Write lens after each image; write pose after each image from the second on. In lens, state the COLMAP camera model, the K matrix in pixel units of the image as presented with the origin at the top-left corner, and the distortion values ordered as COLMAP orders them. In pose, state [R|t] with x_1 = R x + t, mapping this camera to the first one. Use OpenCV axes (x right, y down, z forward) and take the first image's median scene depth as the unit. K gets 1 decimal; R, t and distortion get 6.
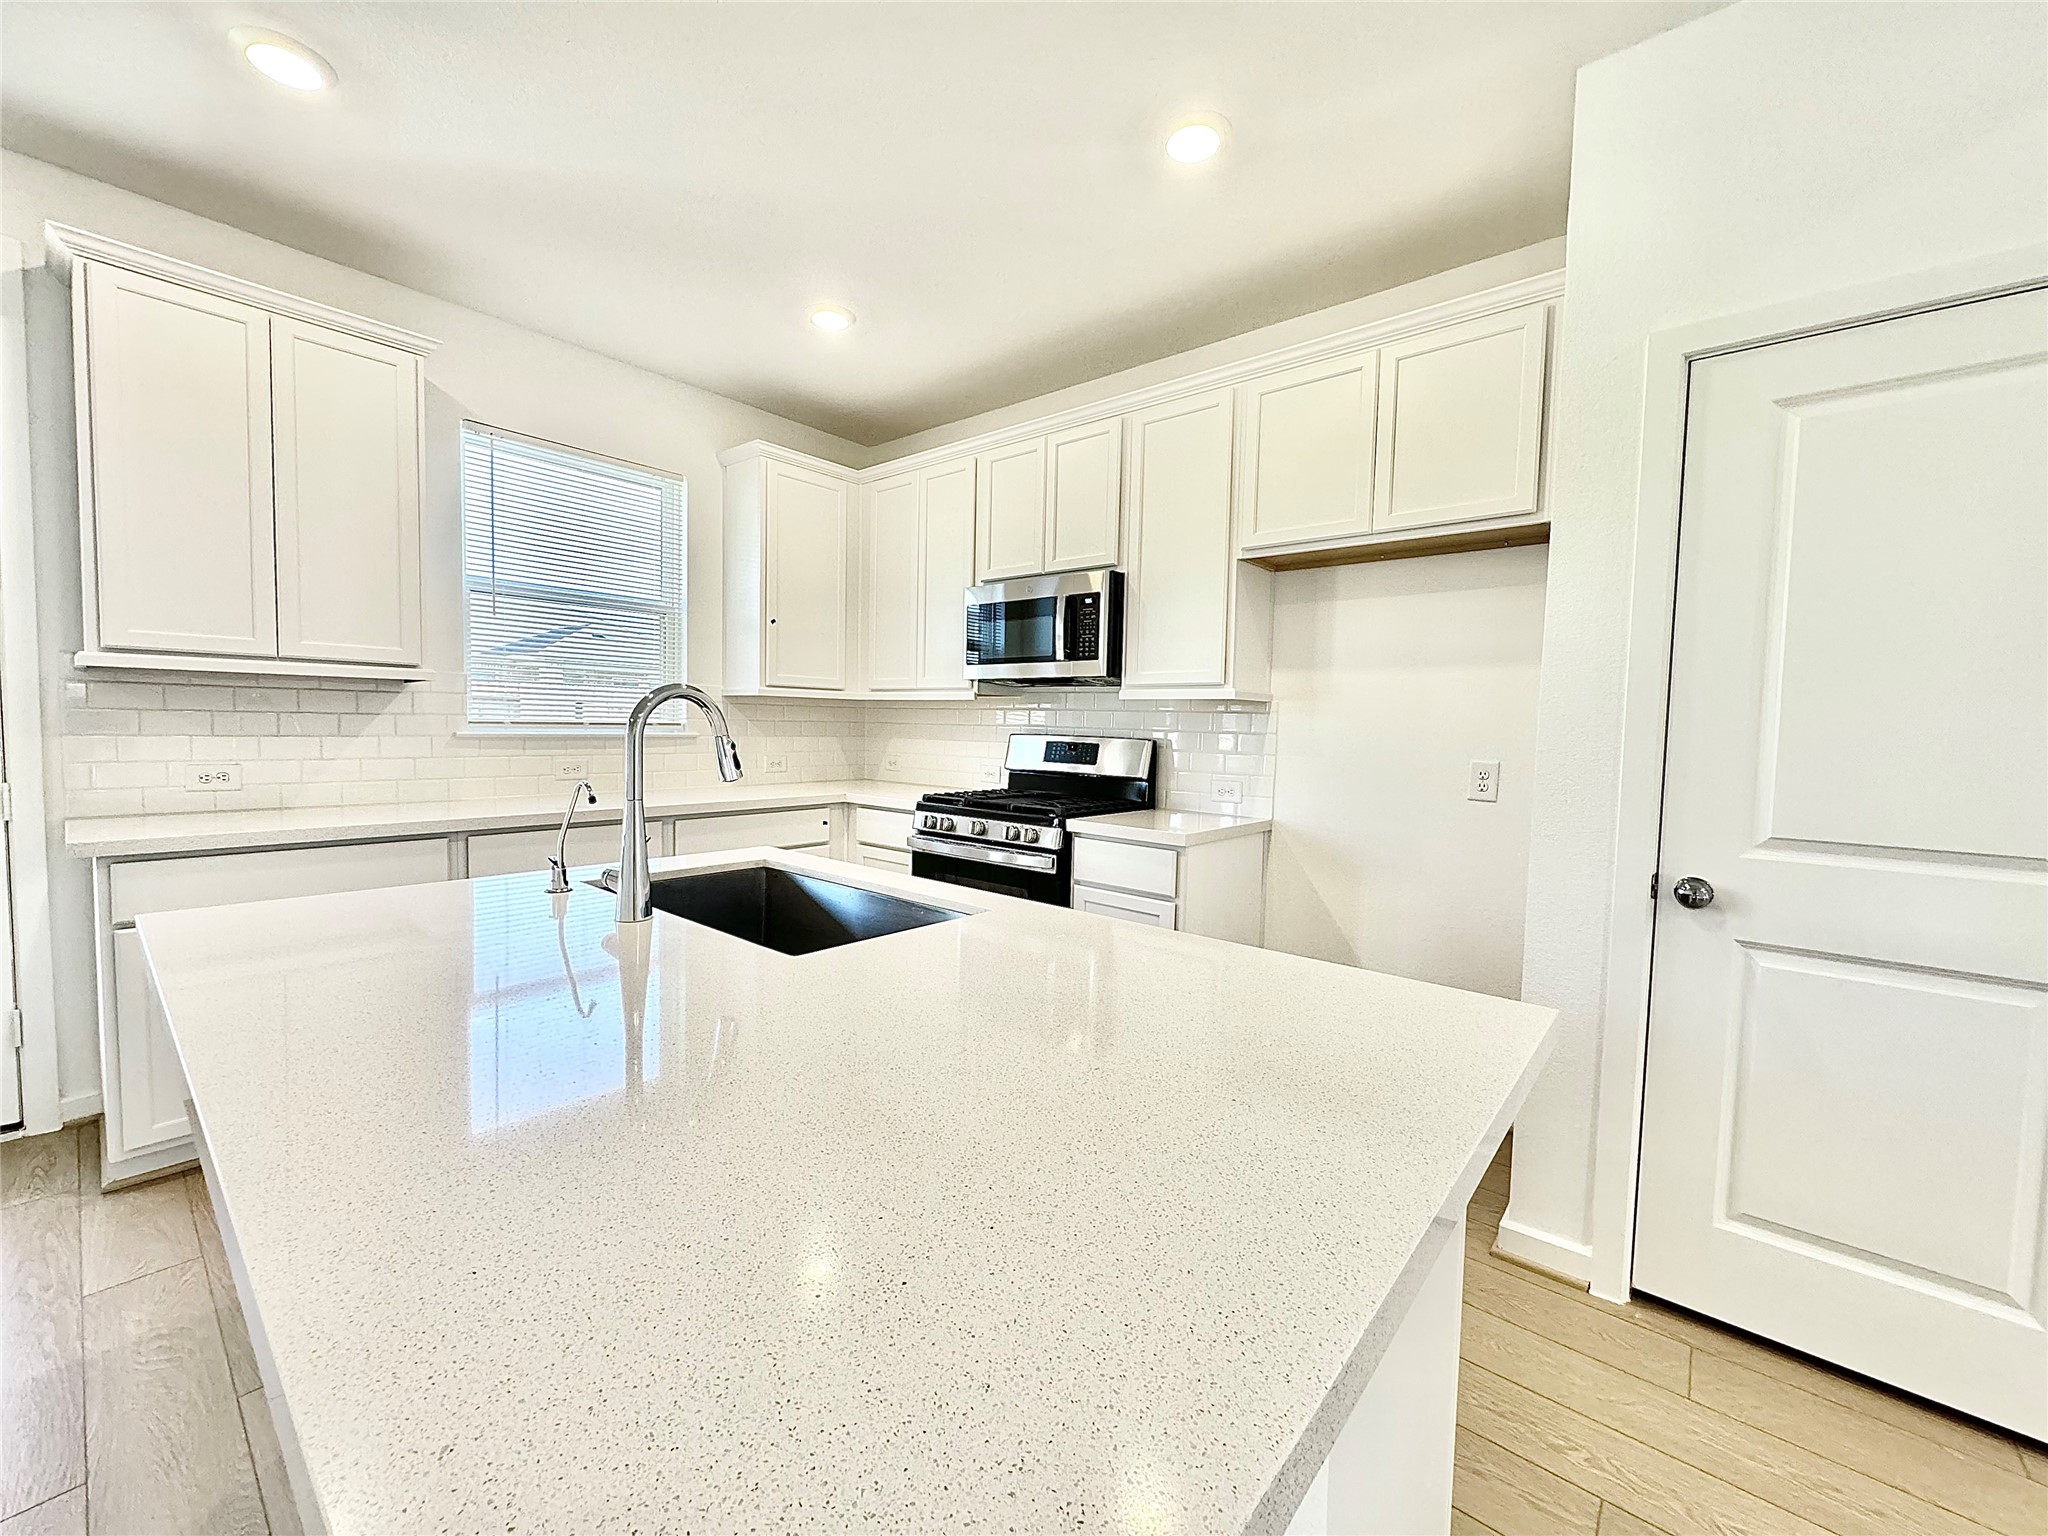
lens RADIAL K [[813.3, 0, 1019.0], [0, 813.3, 768.4], [0, 0, 1]] dist [-0.003951, 0.001110]
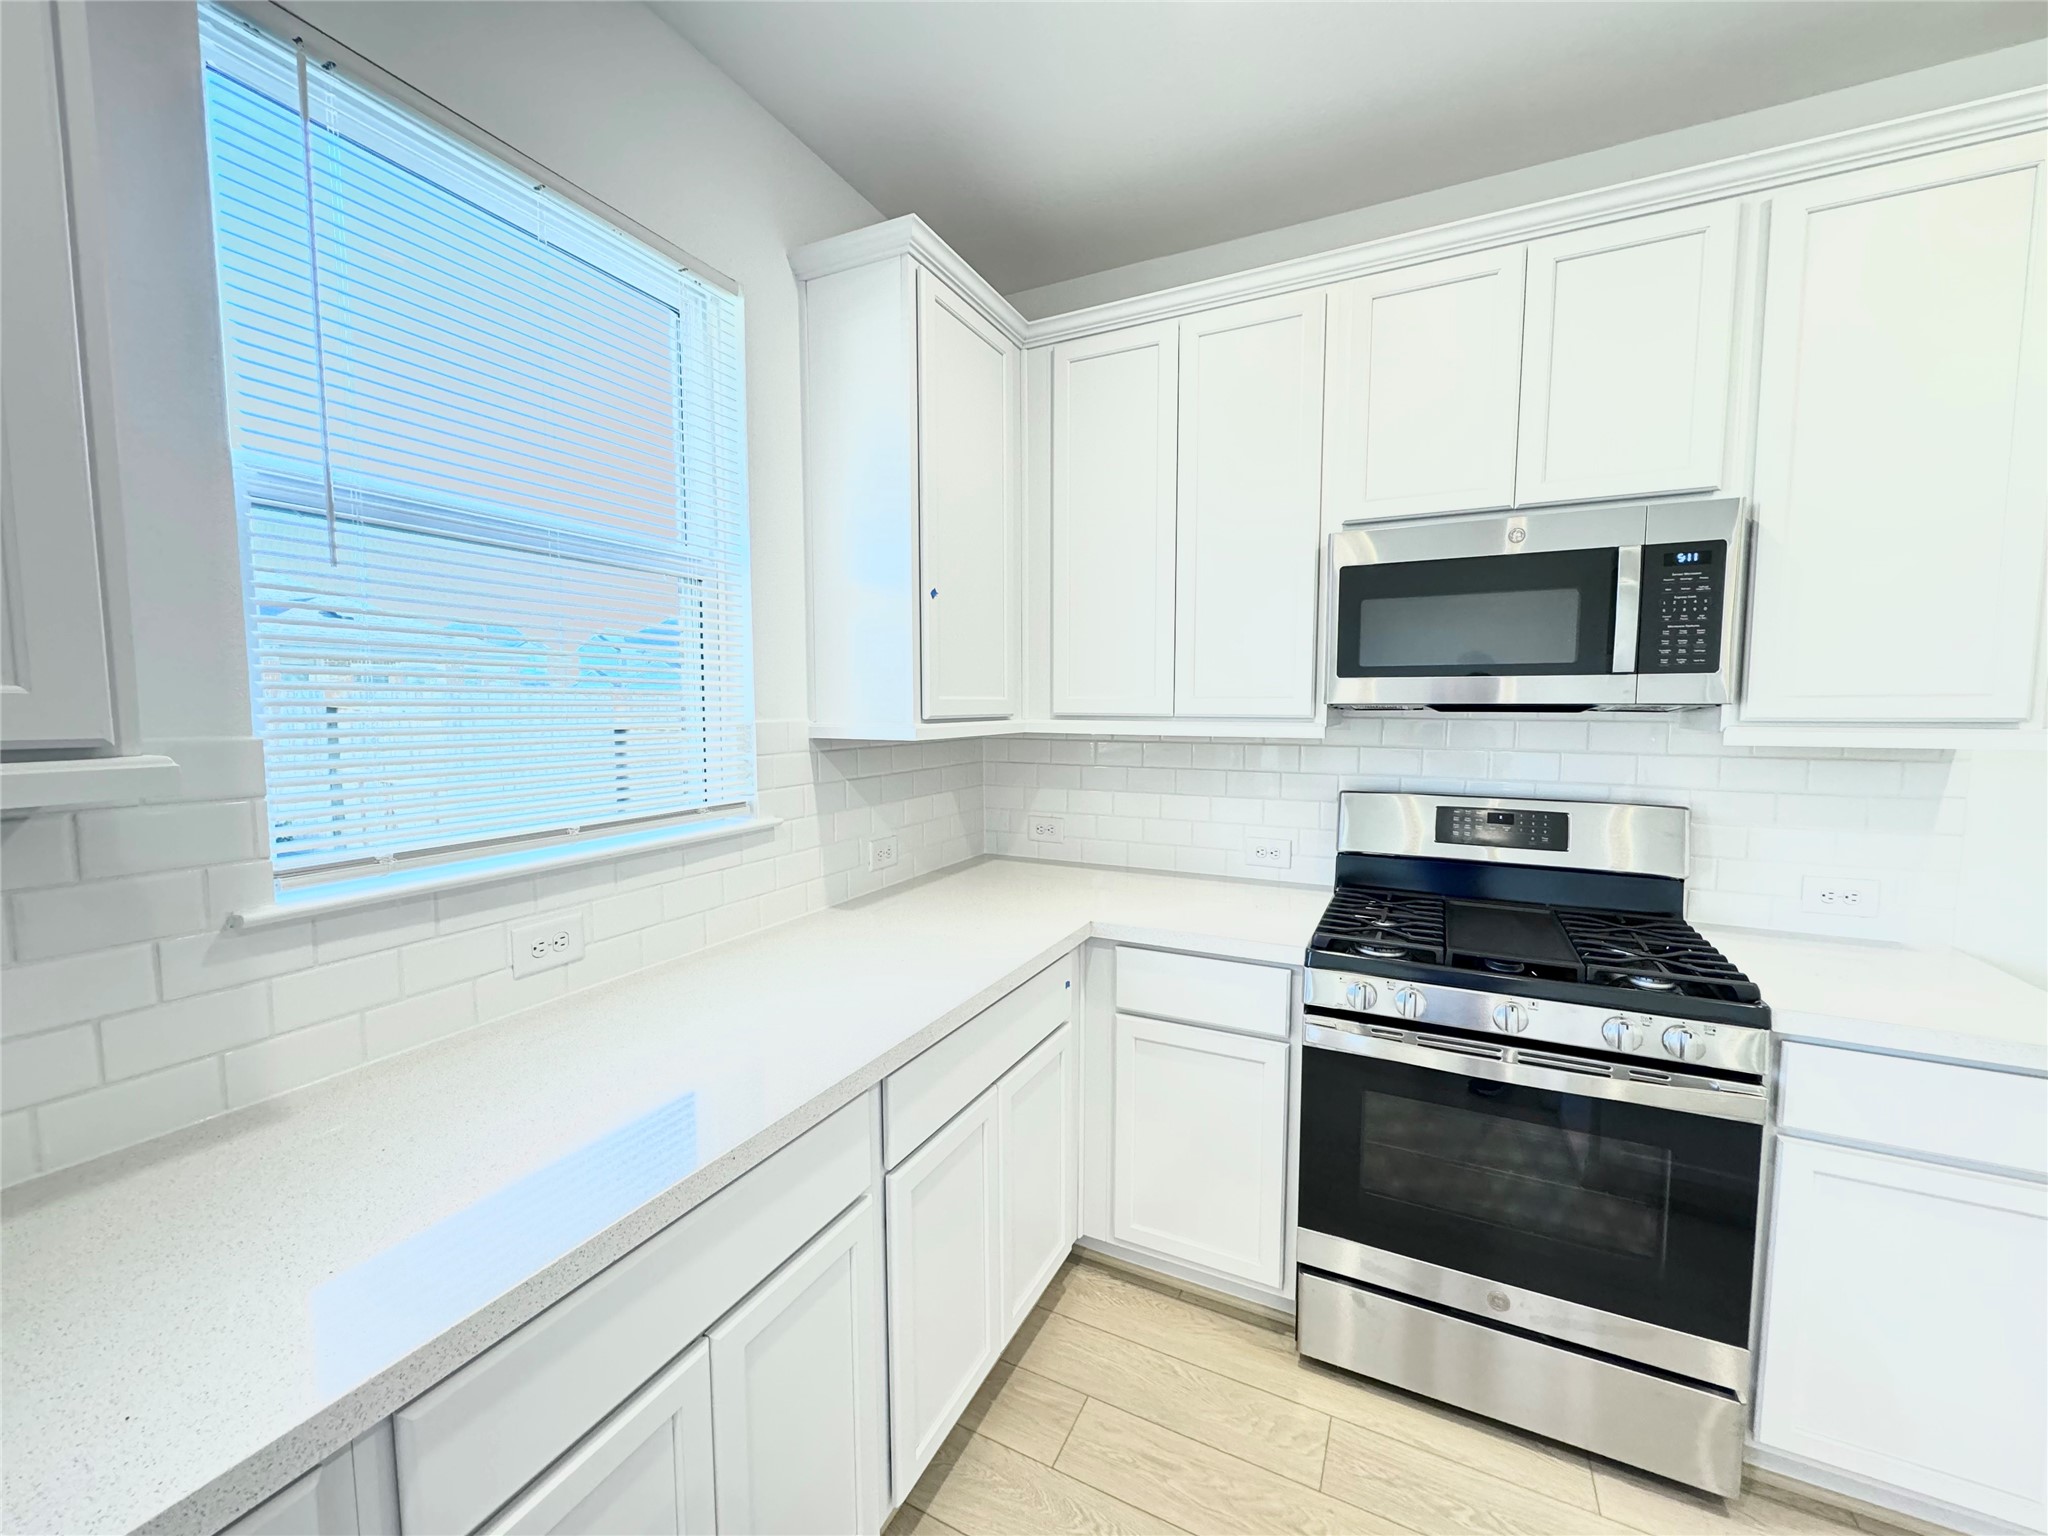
lens RADIAL K [[813.3, 0, 1017.5], [0, 813.3, 761.5], [0, 0, 1]] dist [-0.003951, 0.001110]
pose [[0.973025, -0.042063, 0.226832, -0.444614], [0.037382, 0.998991, 0.024894, -0.104583], [-0.227651, -0.015743, 0.973616, 0.588604]]
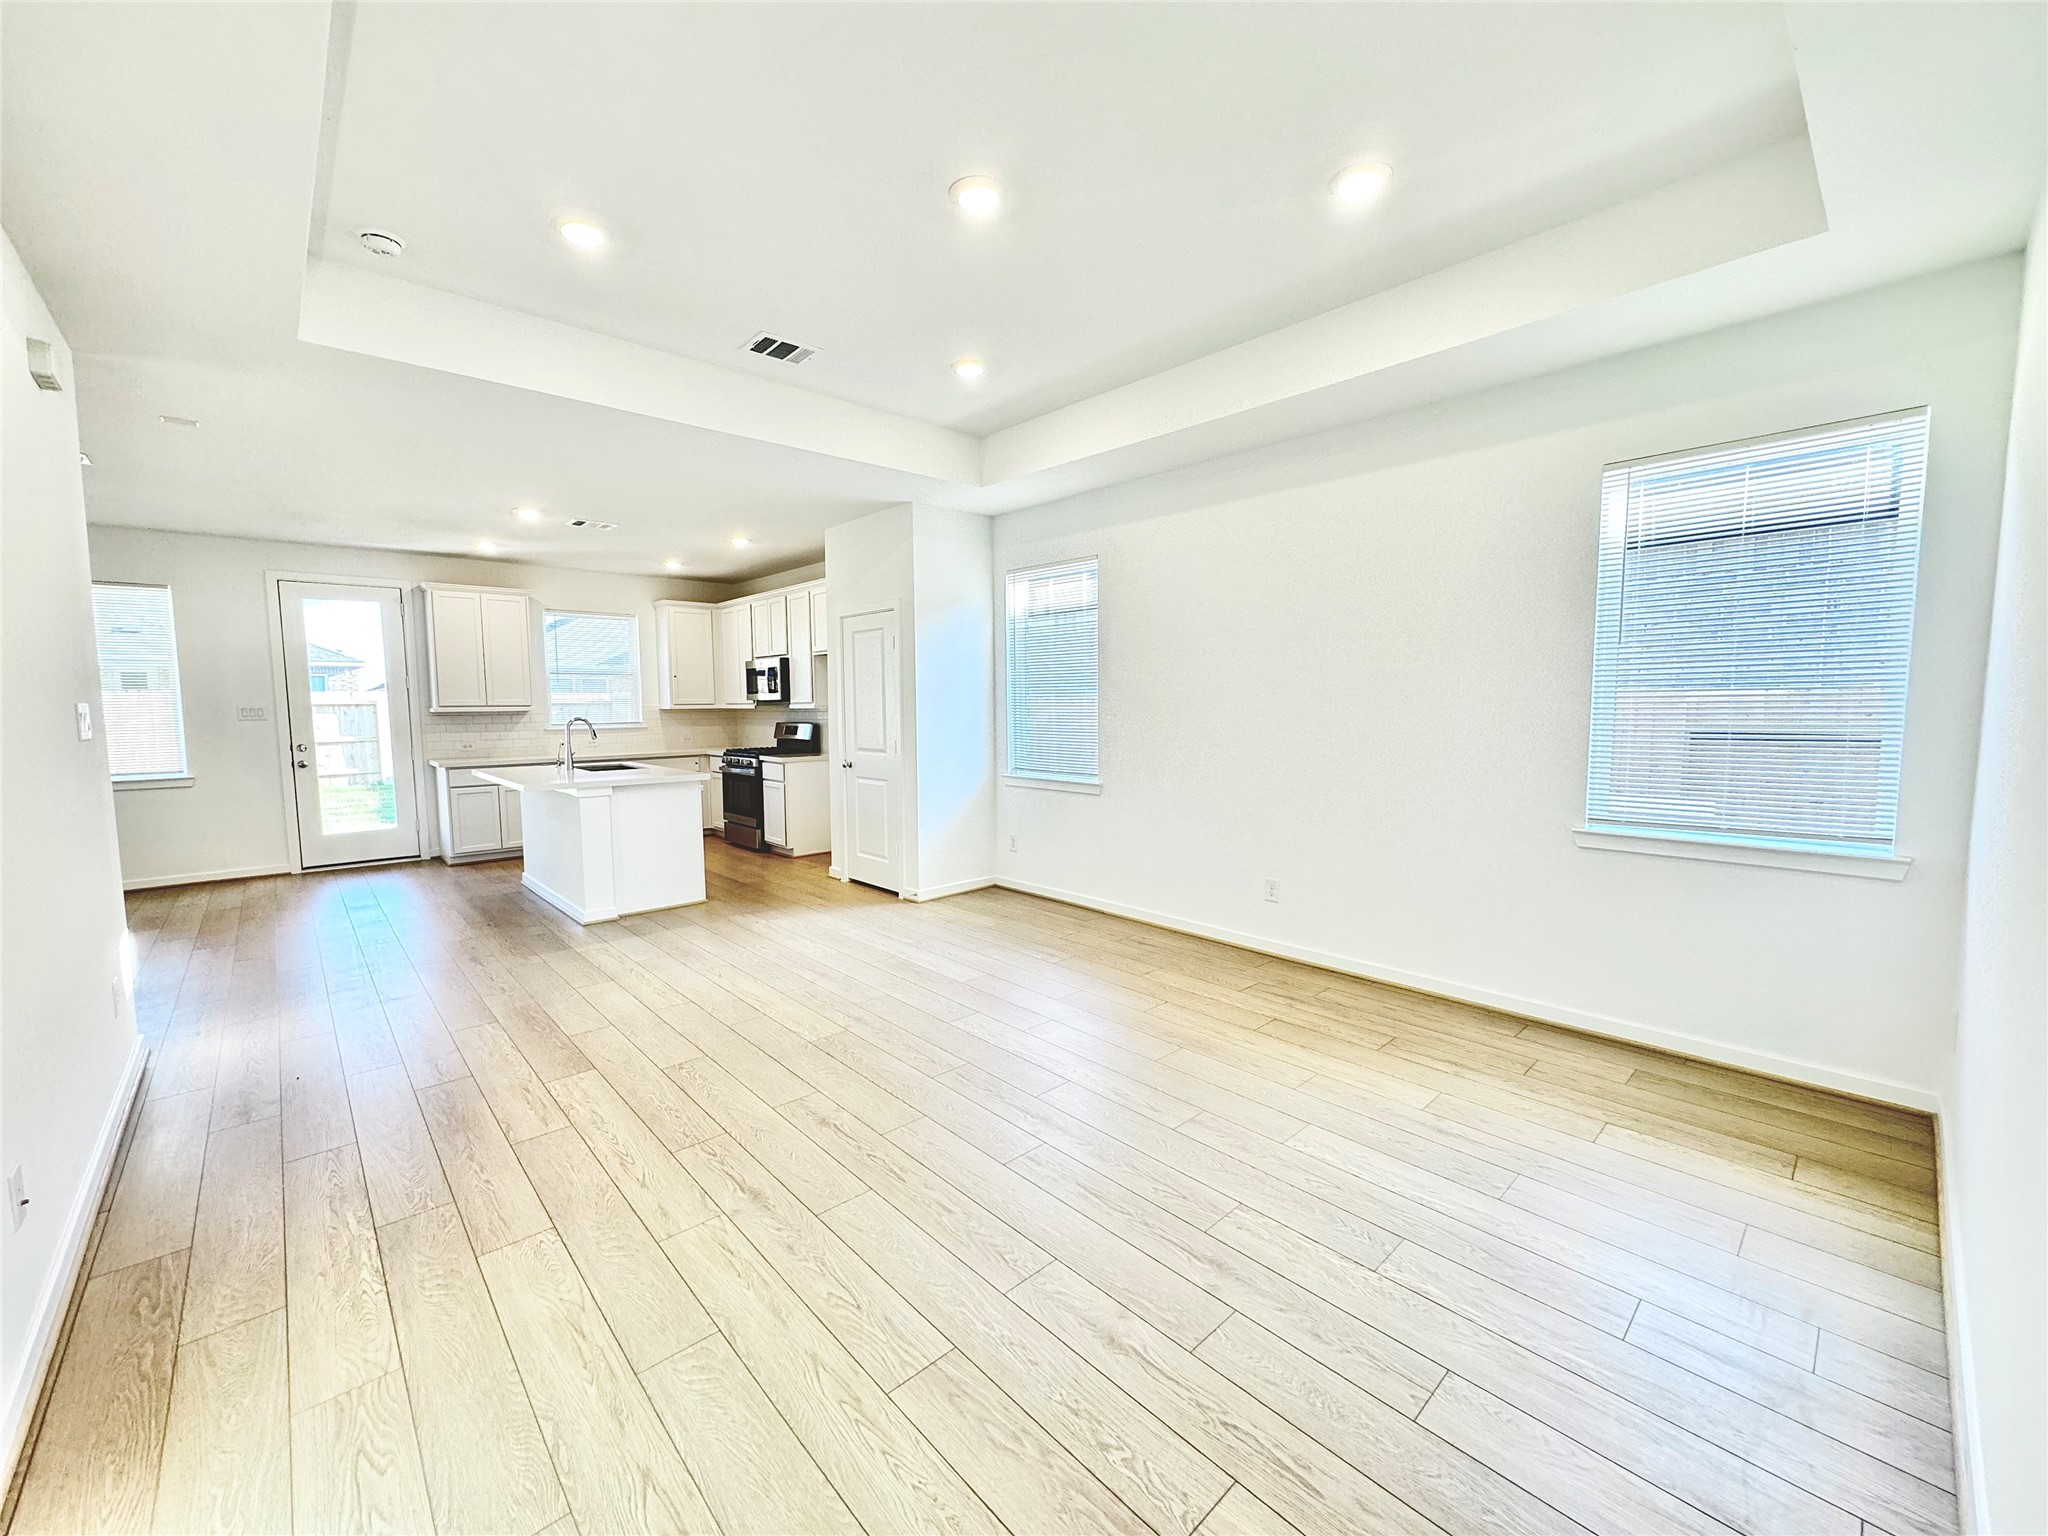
lens RADIAL K [[813.3, 0, 1029.0], [0, 813.3, 768.5], [0, 0, 1]] dist [-0.003951, 0.001110]
pose [[0.992379, -0.022495, -0.121156, 1.159015], [0.025517, 0.999399, 0.023450, 0.061406], [0.120556, -0.026363, 0.992356, -1.406343]]
